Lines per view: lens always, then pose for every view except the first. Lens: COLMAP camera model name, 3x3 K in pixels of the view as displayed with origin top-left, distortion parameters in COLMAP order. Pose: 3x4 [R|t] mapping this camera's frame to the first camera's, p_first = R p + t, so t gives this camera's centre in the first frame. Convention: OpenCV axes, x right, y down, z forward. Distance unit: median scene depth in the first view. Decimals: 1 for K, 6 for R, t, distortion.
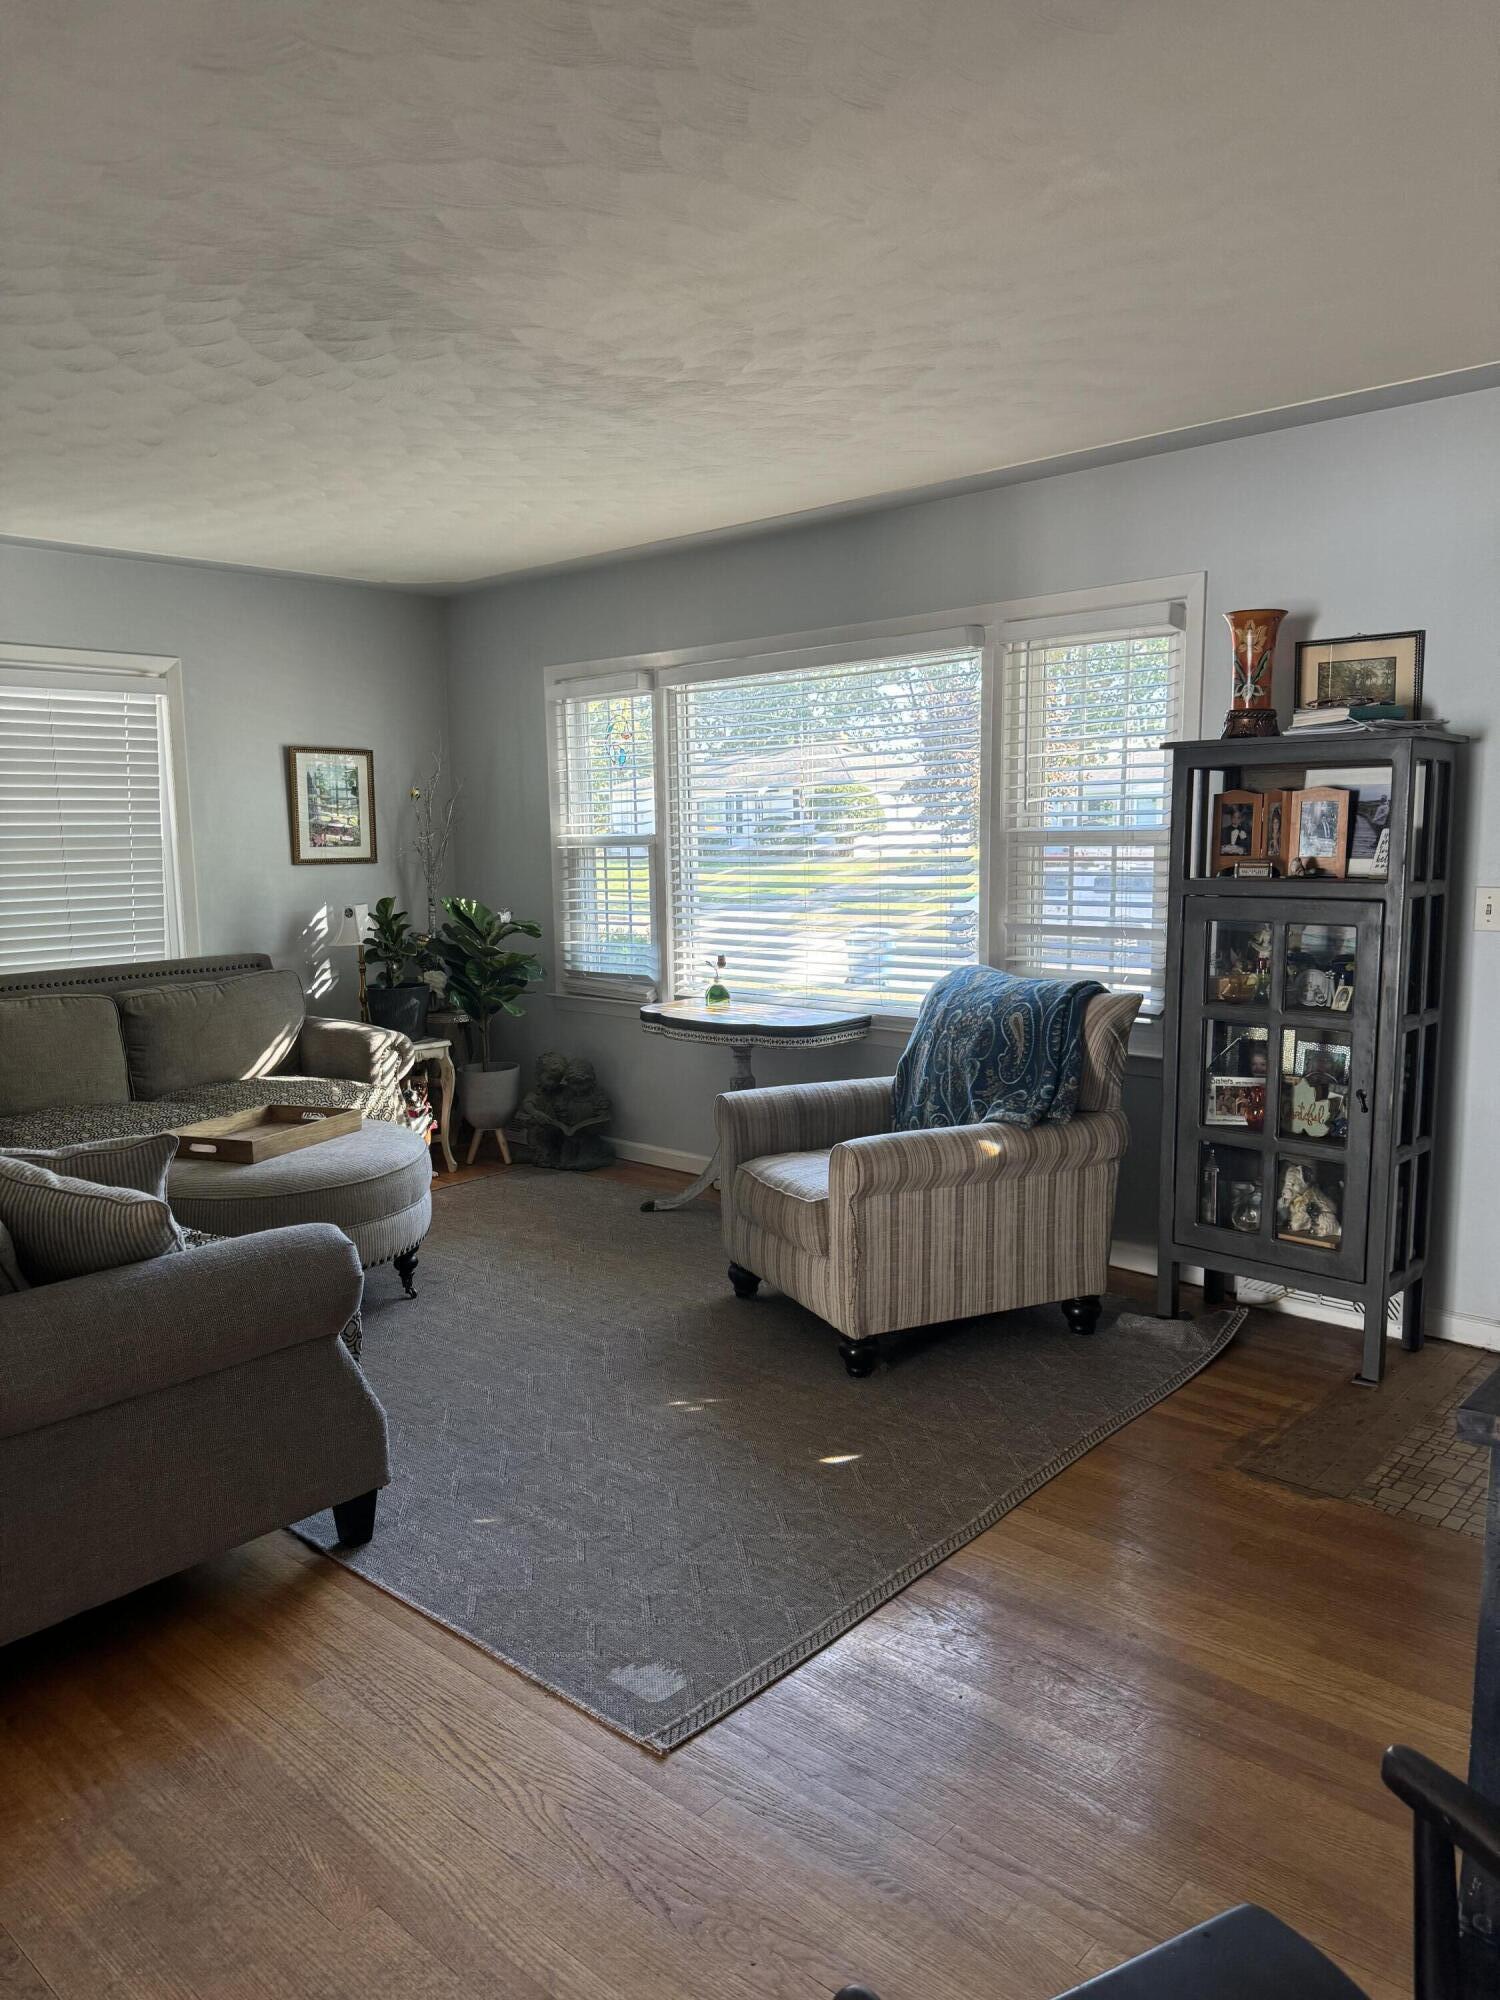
lens RADIAL K [[1422.7, 0, 747.1], [0, 1422.7, 999.1], [0, 0, 1]] dist [0.030581, -0.027359]
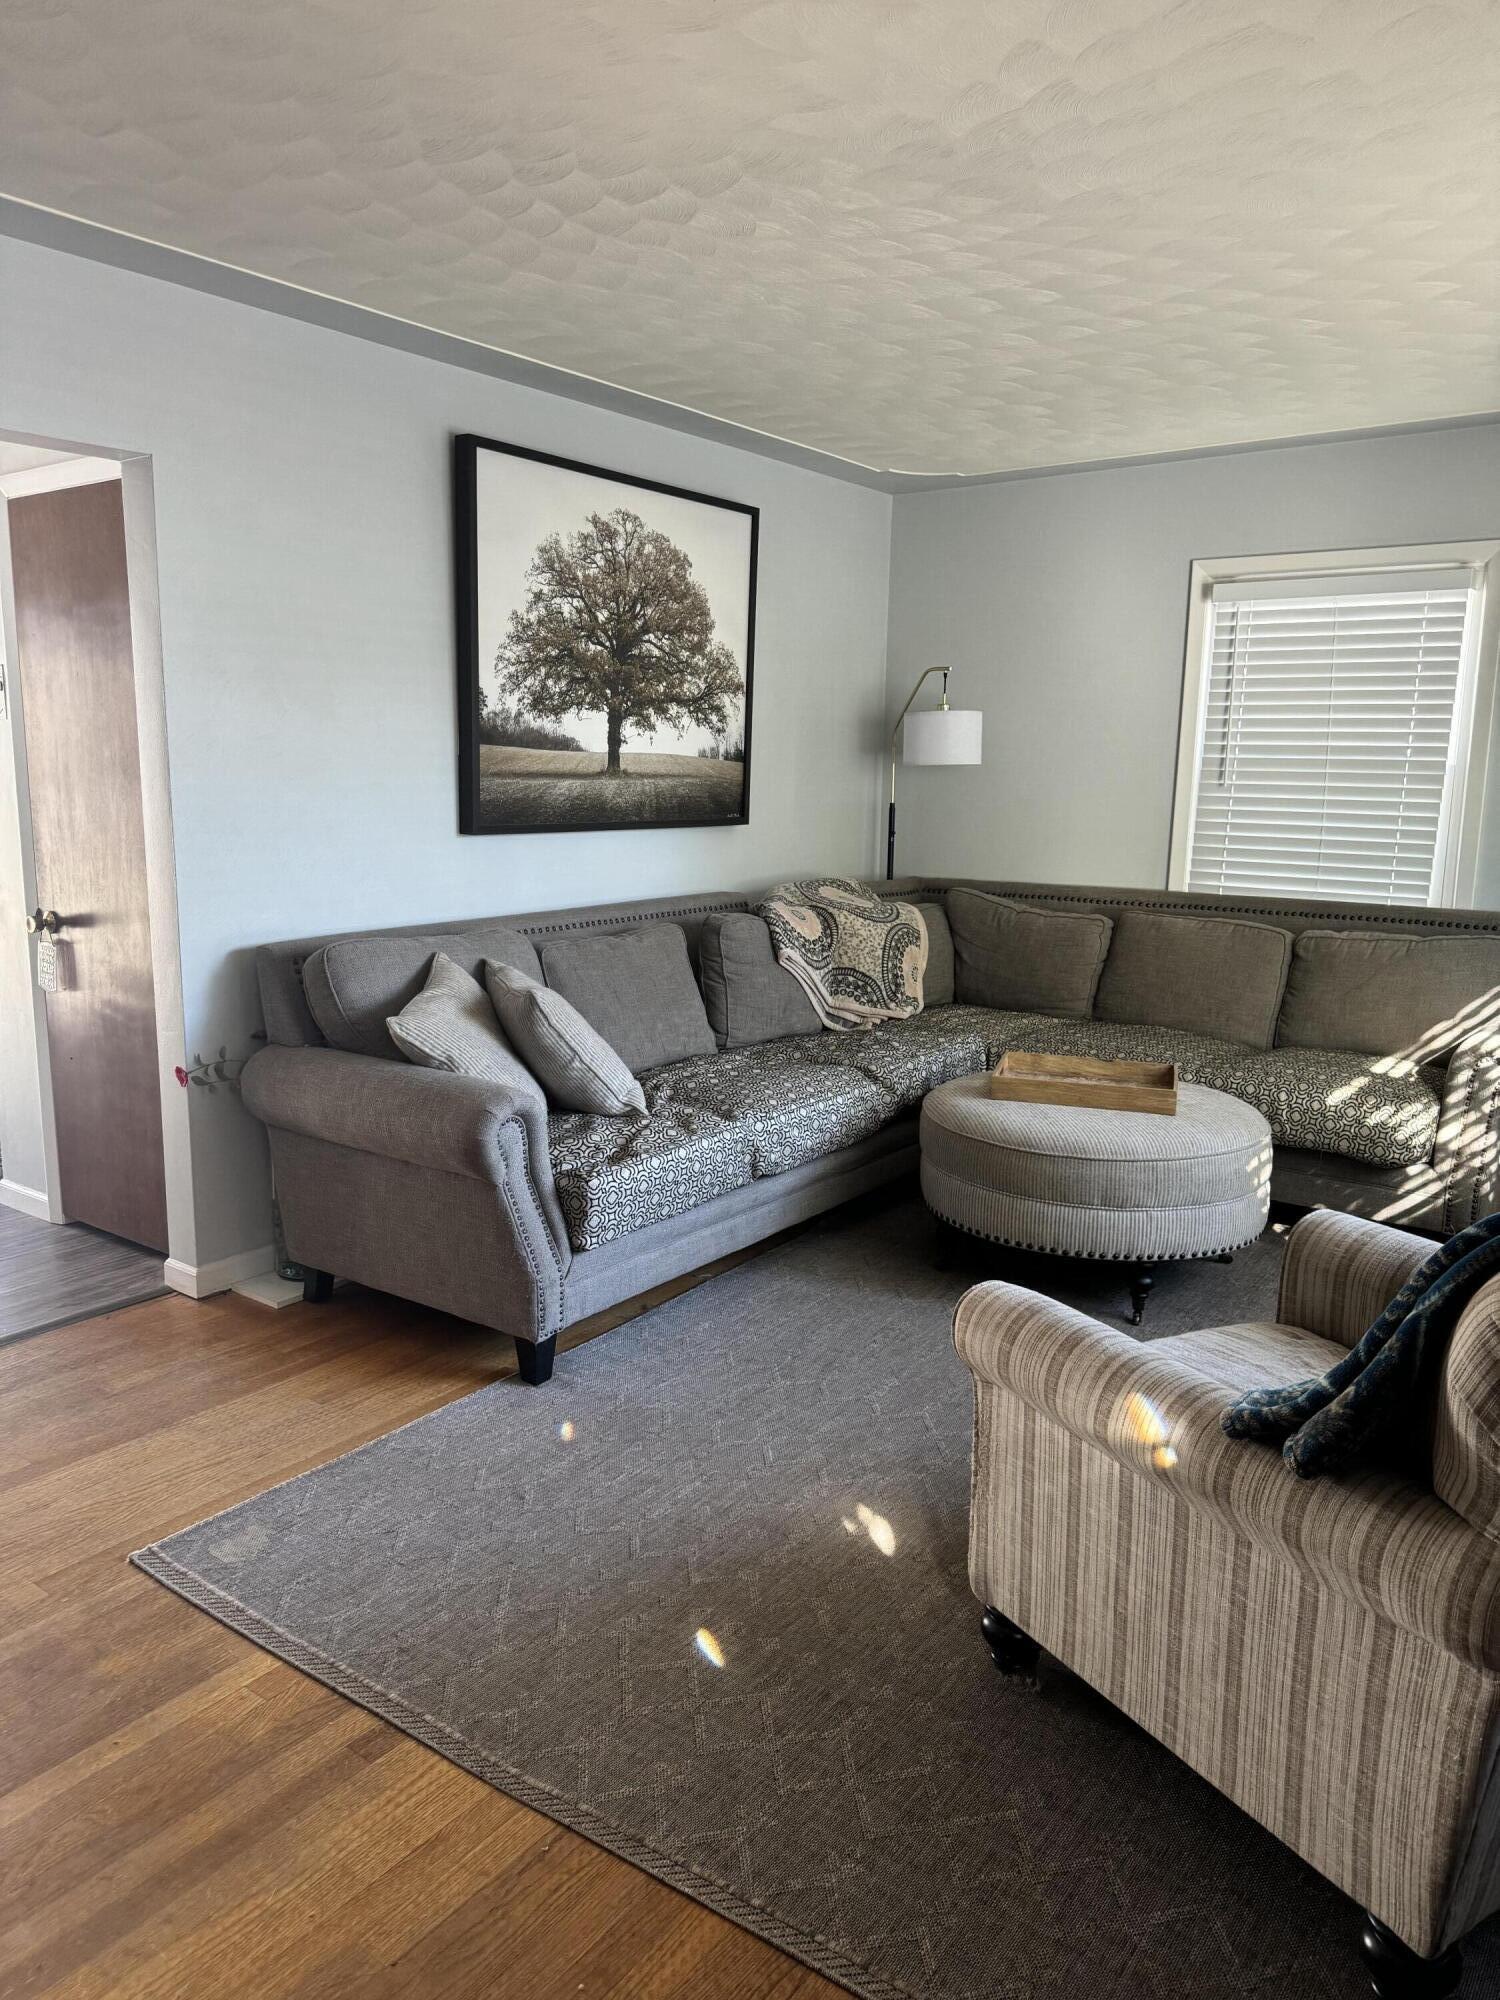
lens RADIAL K [[1422.7, 0, 749.5], [0, 1422.7, 1004.6], [0, 0, 1]] dist [0.030581, -0.027359]
pose [[0.097832, 0.200888, -0.974717, 0.431818], [-0.137595, 0.972739, 0.186671, -0.080761], [0.985645, 0.115853, 0.122806, 0.545467]]
